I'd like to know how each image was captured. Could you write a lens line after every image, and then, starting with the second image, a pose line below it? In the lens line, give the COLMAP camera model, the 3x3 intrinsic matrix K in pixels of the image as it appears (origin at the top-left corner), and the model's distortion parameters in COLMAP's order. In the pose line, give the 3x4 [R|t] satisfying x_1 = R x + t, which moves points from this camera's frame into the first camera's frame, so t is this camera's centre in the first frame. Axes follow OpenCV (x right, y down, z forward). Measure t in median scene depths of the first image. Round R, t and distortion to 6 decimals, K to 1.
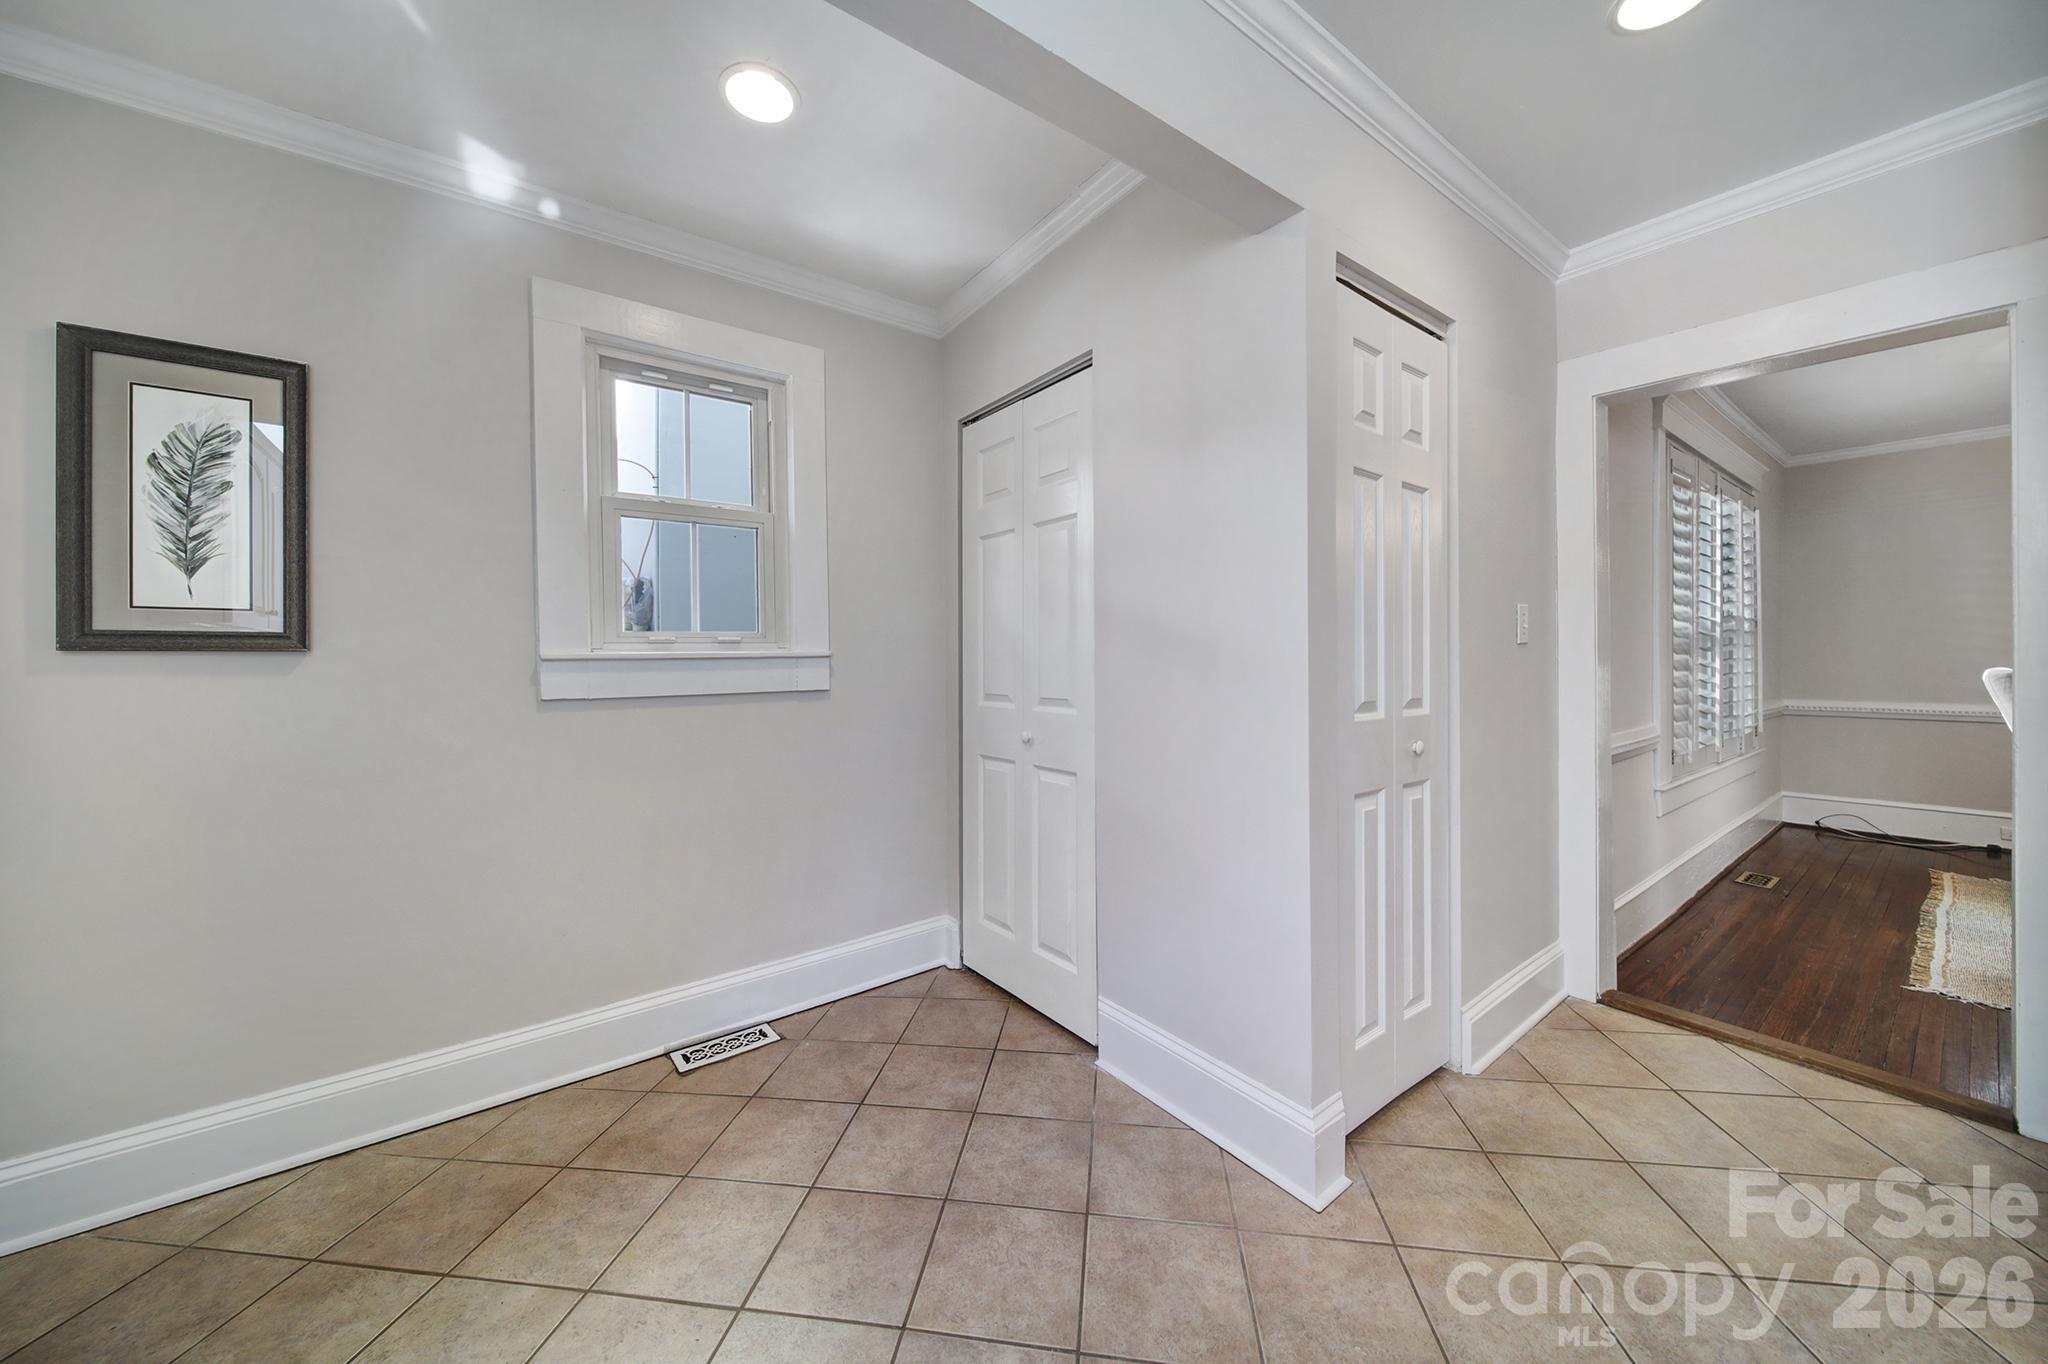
lens RADIAL K [[723.4, 0, 1017.9], [0, 723.4, 674.5], [0, 0, 1]] dist [0.001150, -0.000079]
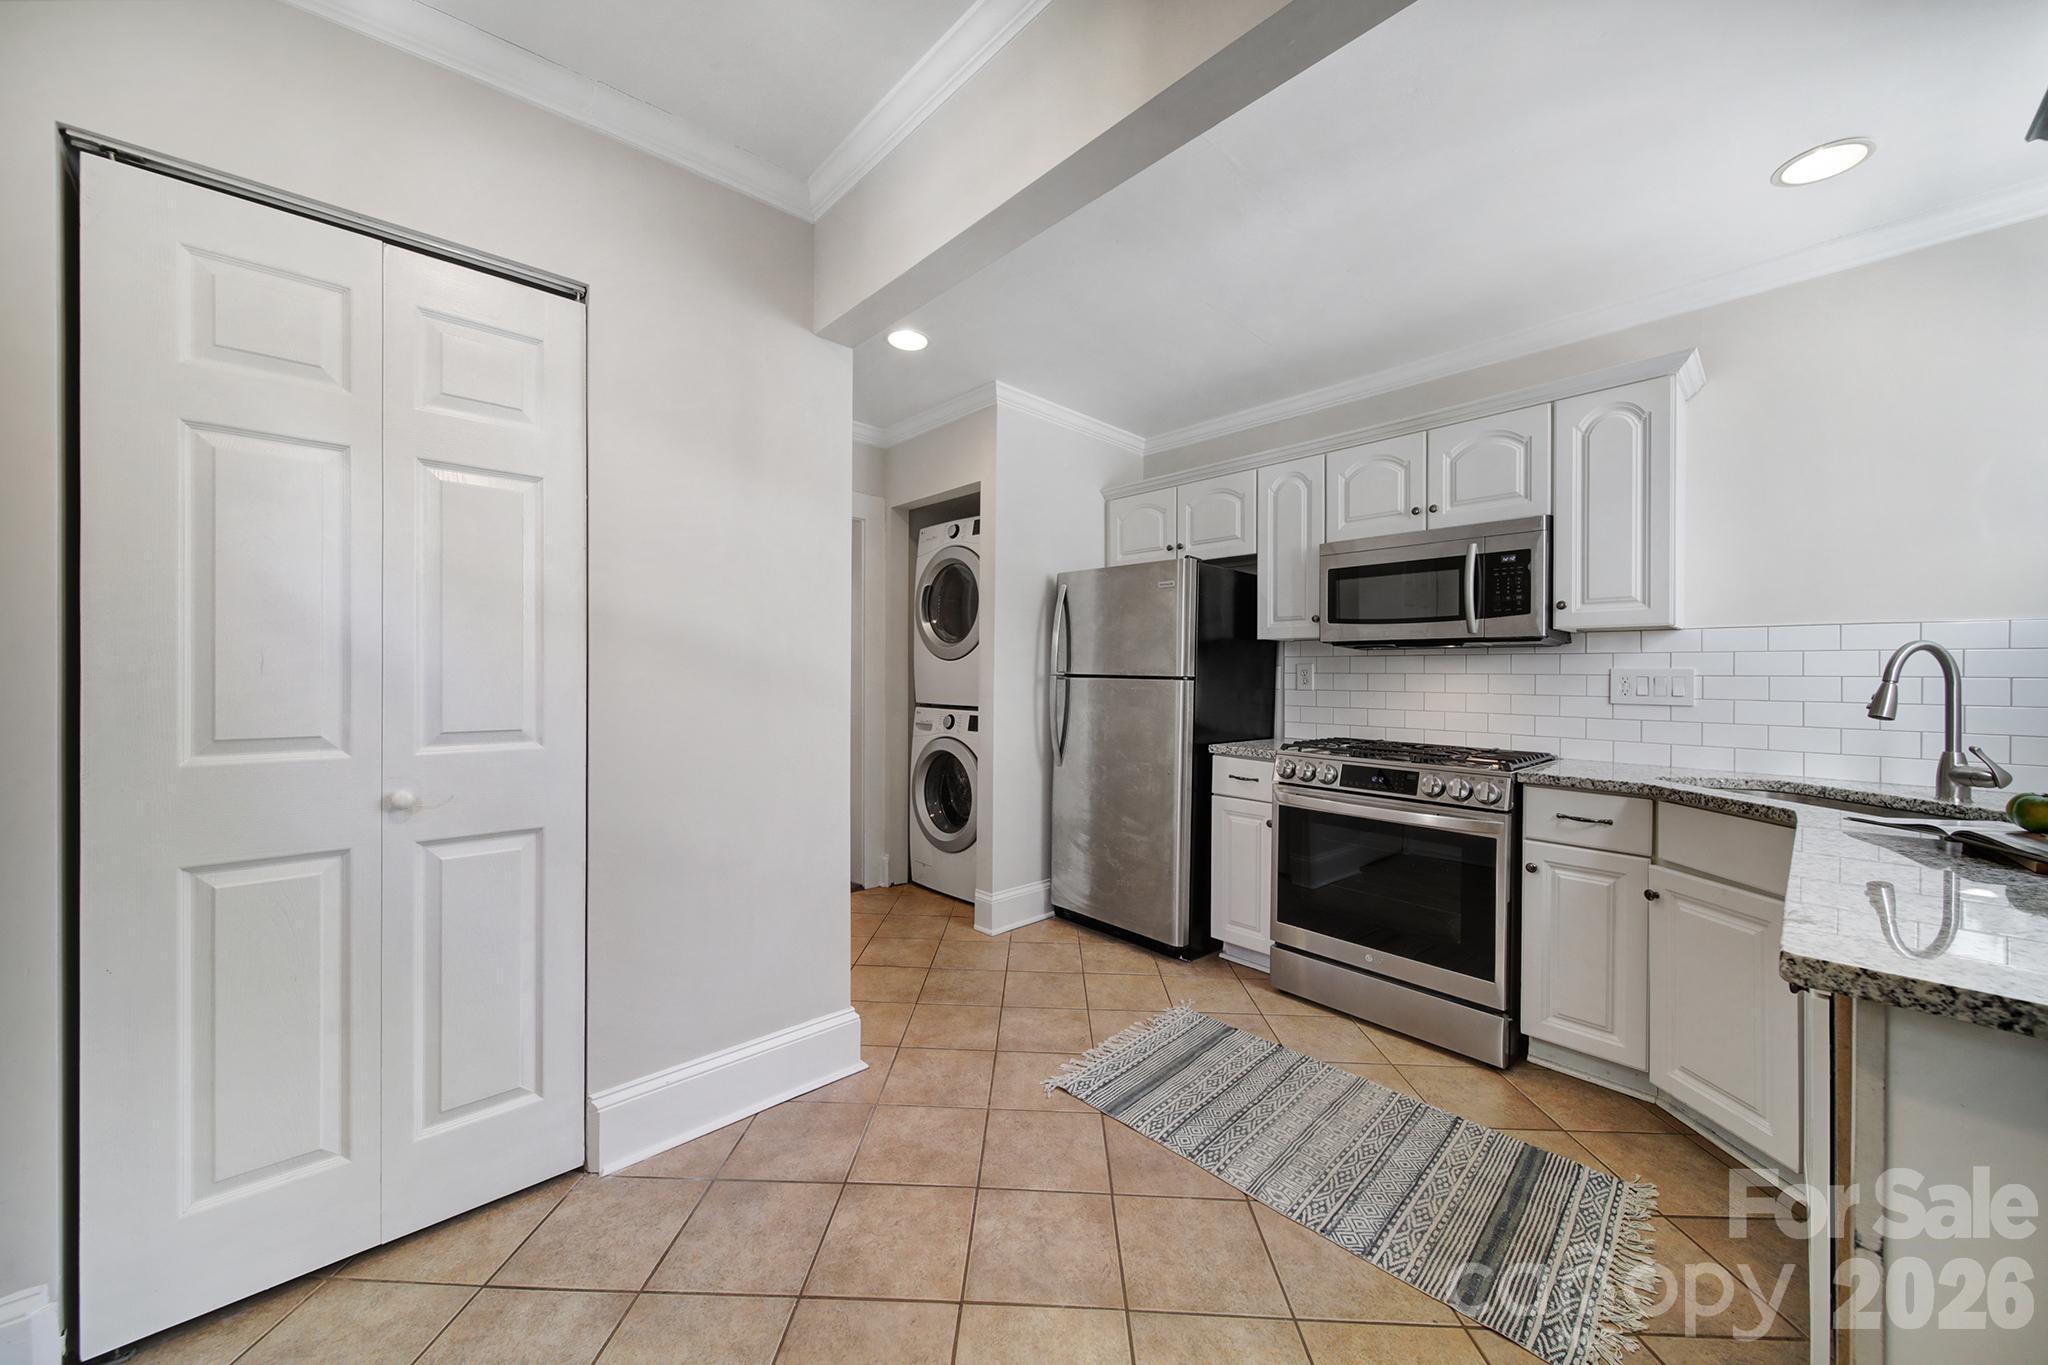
lens RADIAL K [[719.2, 0, 1025.6], [0, 719.2, 676.3], [0, 0, 1]] dist [0.000177, -0.000302]
pose [[-0.111005, 0.004317, 0.993810, -0.700010], [0.013076, 0.999910, -0.002883, -0.009965], [-0.993734, 0.012675, -0.111052, 0.576392]]
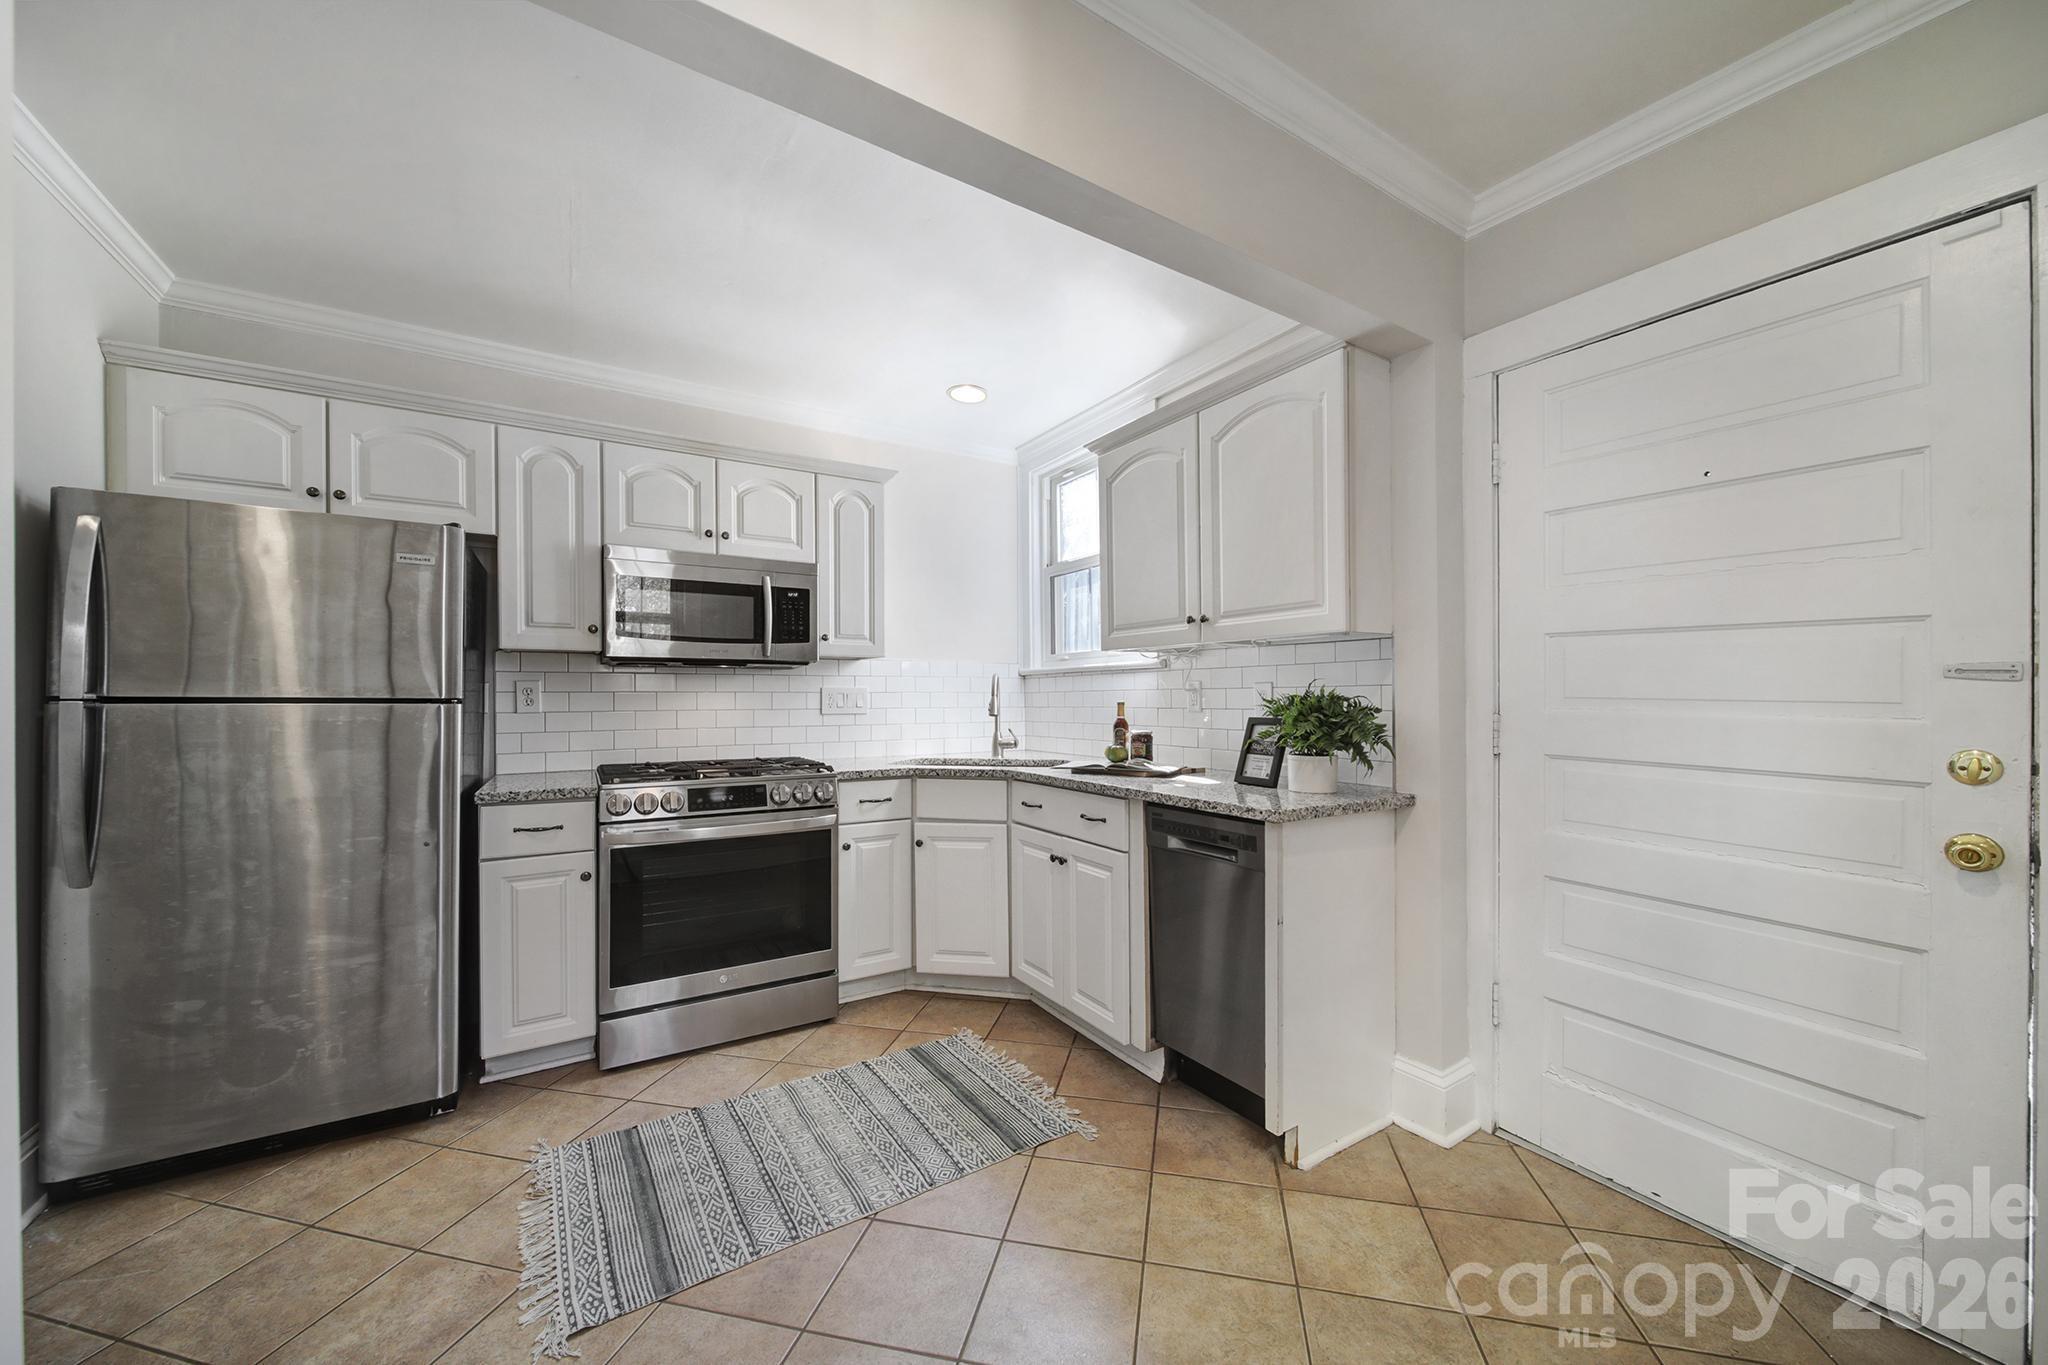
lens RADIAL K [[734.8, 0, 1025.7], [0, 734.8, 687.6], [0, 0, 1]] dist [0.010065, -0.004478]
pose [[-0.995952, 0.010063, 0.089326, -0.222869], [0.011114, 0.999875, 0.011270, -0.025526], [-0.089201, 0.012217, -0.995939, 1.008204]]
